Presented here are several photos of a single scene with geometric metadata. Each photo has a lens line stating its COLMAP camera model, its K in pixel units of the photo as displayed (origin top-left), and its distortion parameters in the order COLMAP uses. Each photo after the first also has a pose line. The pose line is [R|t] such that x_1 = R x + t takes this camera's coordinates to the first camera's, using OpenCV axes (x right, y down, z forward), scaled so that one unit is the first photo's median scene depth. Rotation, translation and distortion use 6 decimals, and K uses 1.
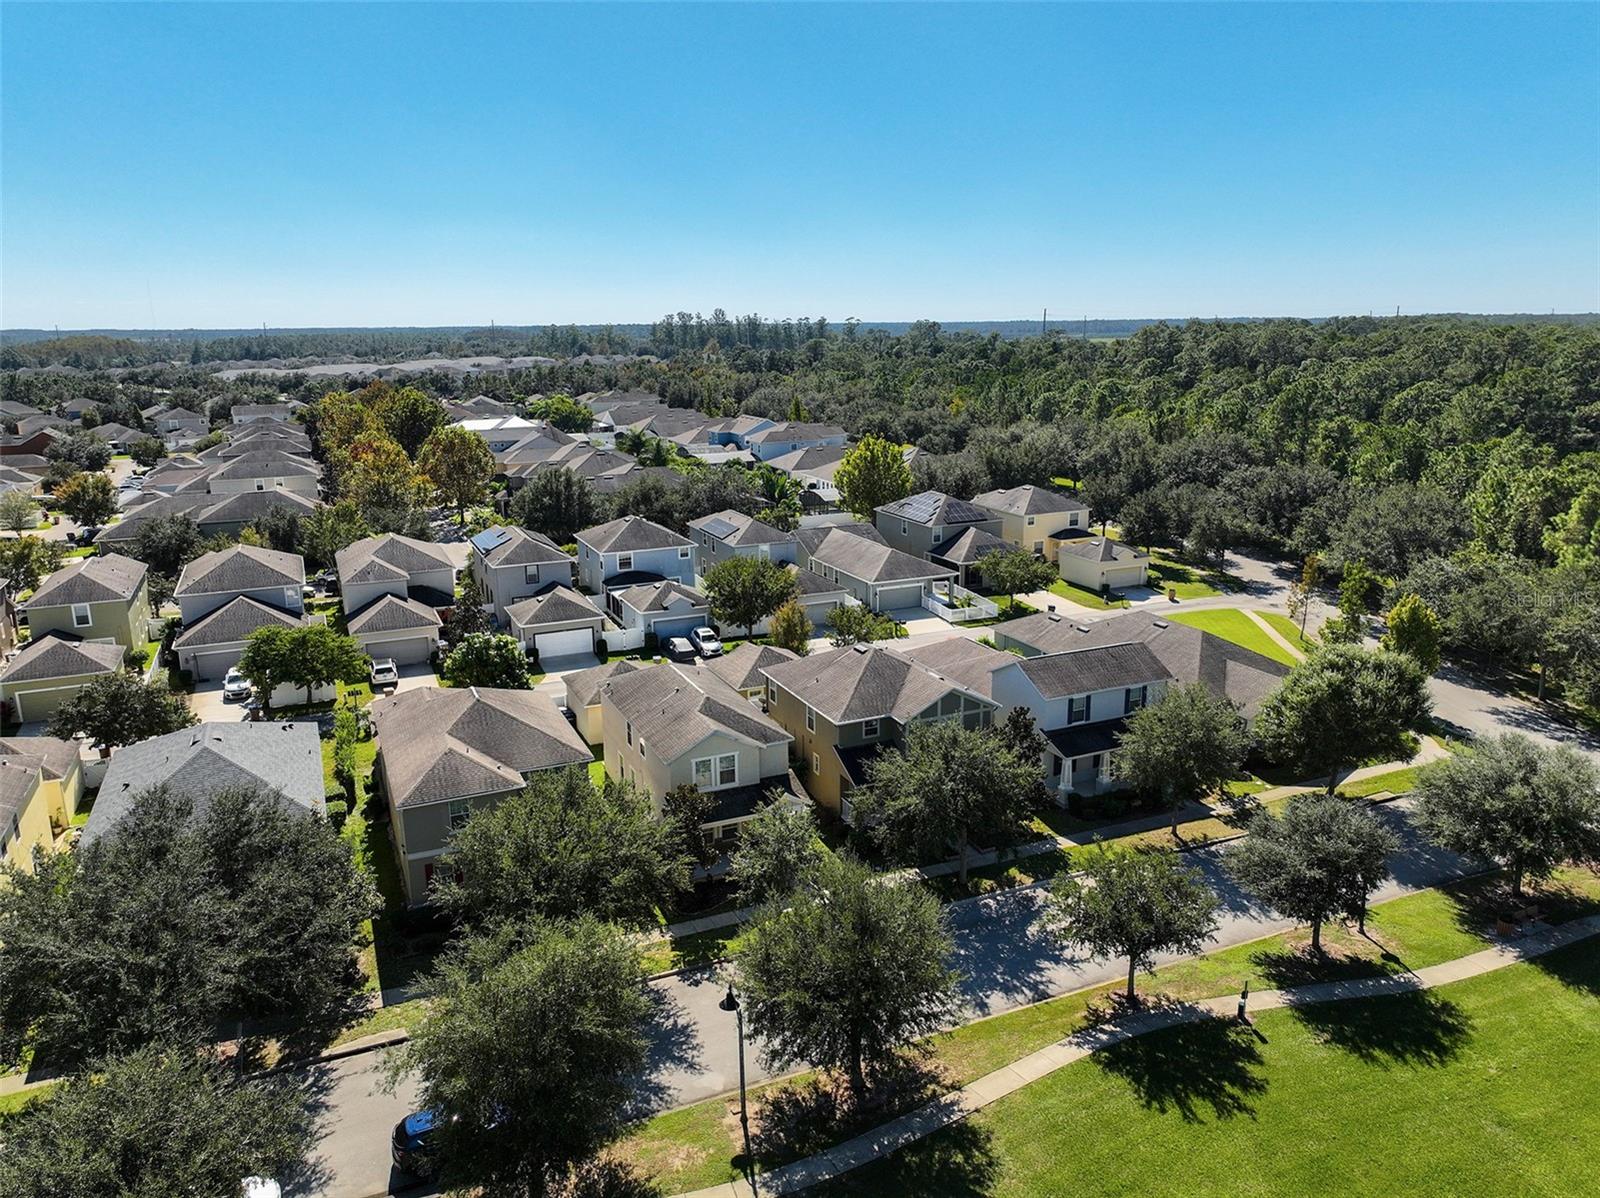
lens RADIAL K [[1124.1, 0, 800.2], [0, 1124.1, 602.6], [0, 0, 1]] dist [0.001624, 0.015188]
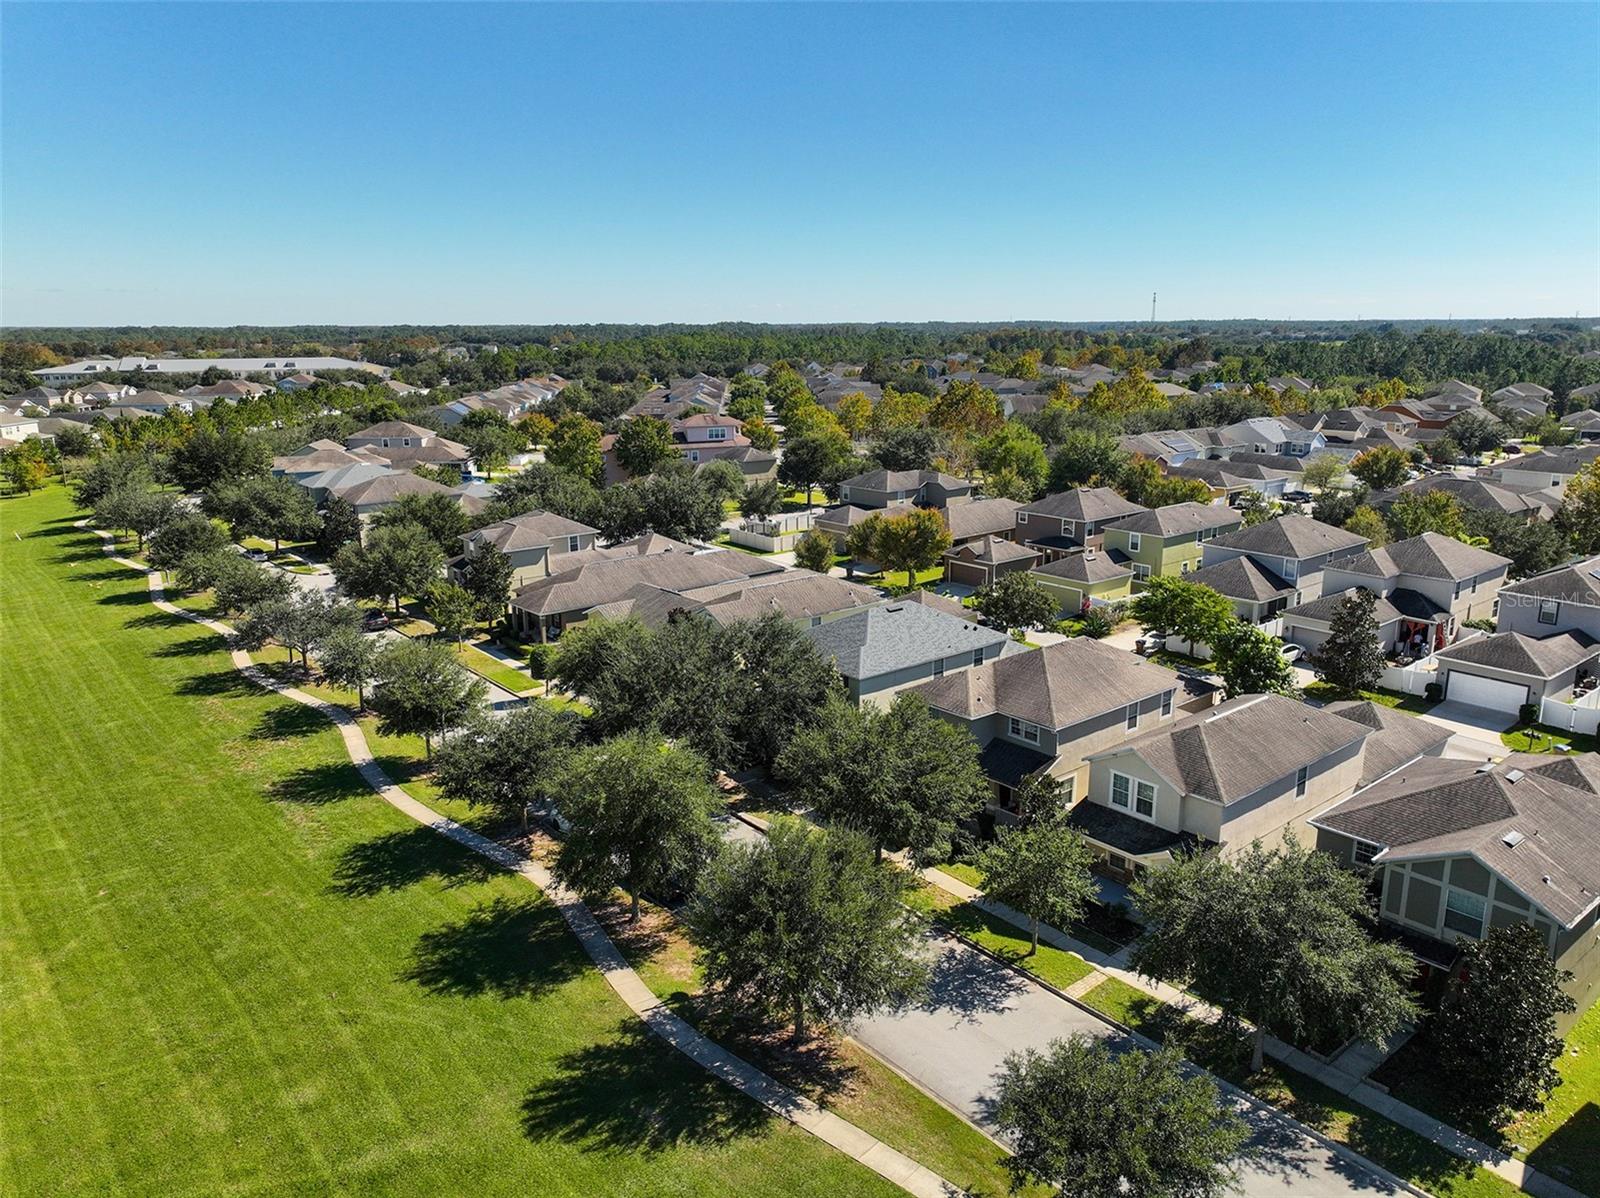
lens RADIAL K [[1124.1, 0, 800.1], [0, 1124.1, 599.0], [0, 0, 1]] dist [0.001624, 0.015188]
pose [[0.268738, 0.238681, -0.933173, 0.795112], [-0.229705, 0.956741, 0.178558, -0.120398], [0.935423, 0.166369, 0.311939, 0.538503]]
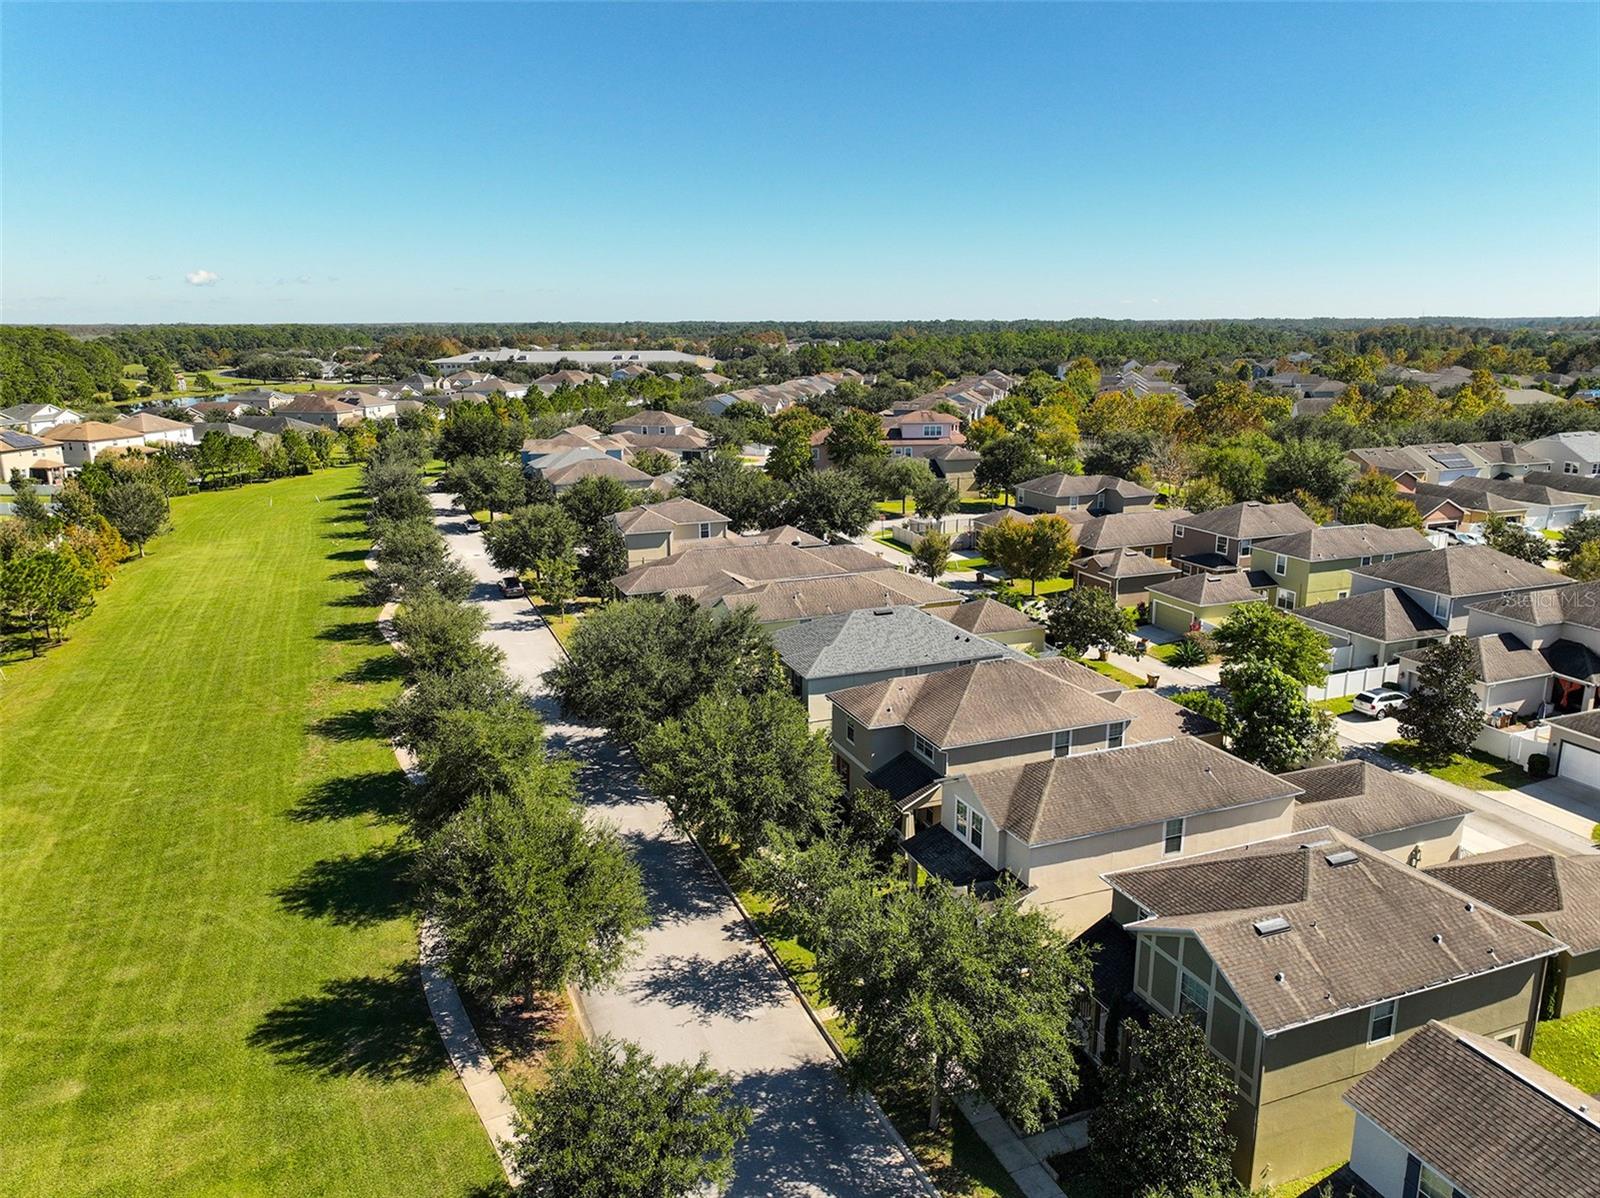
lens RADIAL K [[1124.1, 0, 801.2], [0, 1124.1, 593.9], [0, 0, 1]] dist [0.001624, 0.015188]
pose [[-0.041835, 0.246455, -0.968251, 0.856109], [-0.236902, 0.939016, 0.249250, -0.234481], [0.970632, 0.239808, 0.019102, 0.994142]]
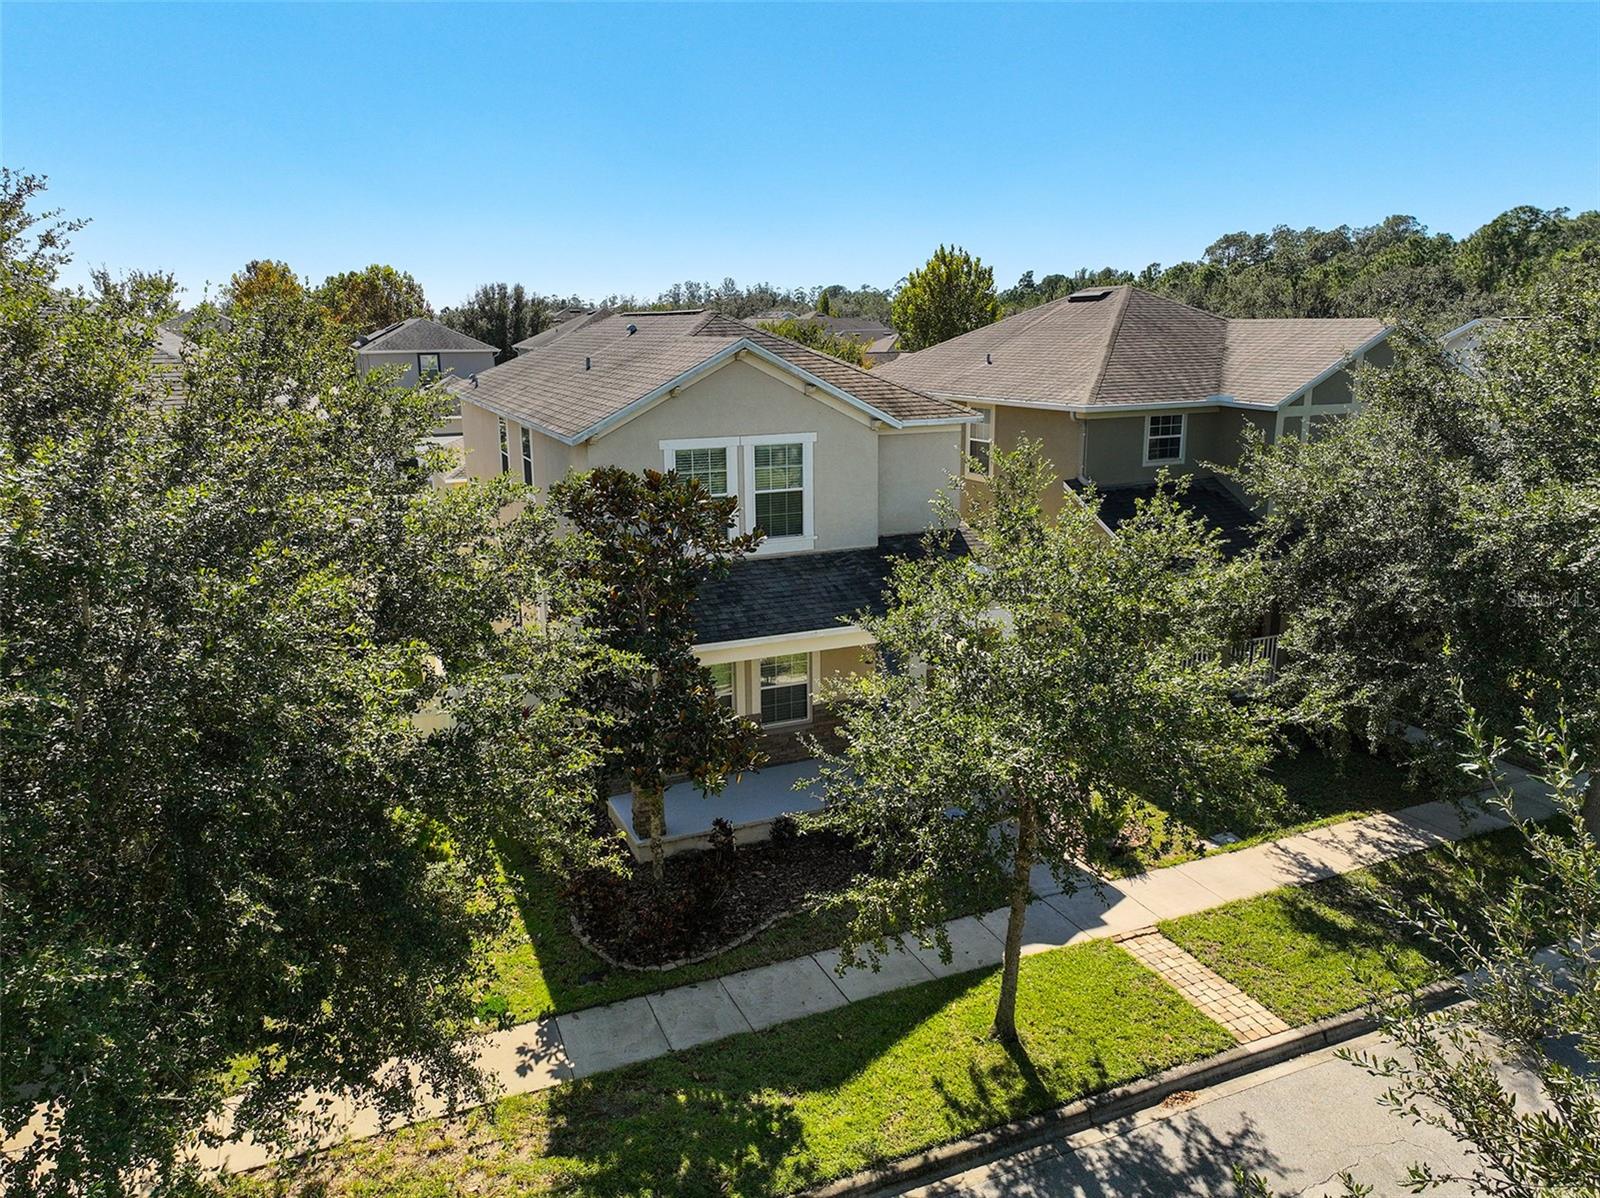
lens RADIAL K [[1124.1, 0, 801.1], [0, 1124.1, 592.7], [0, 0, 1]] dist [0.001624, 0.015188]
pose [[0.999976, 0.000901, -0.006833, -0.068751], [-0.000963, 0.999958, -0.009153, 0.218424], [0.006824, 0.009160, 0.999935, 0.838892]]
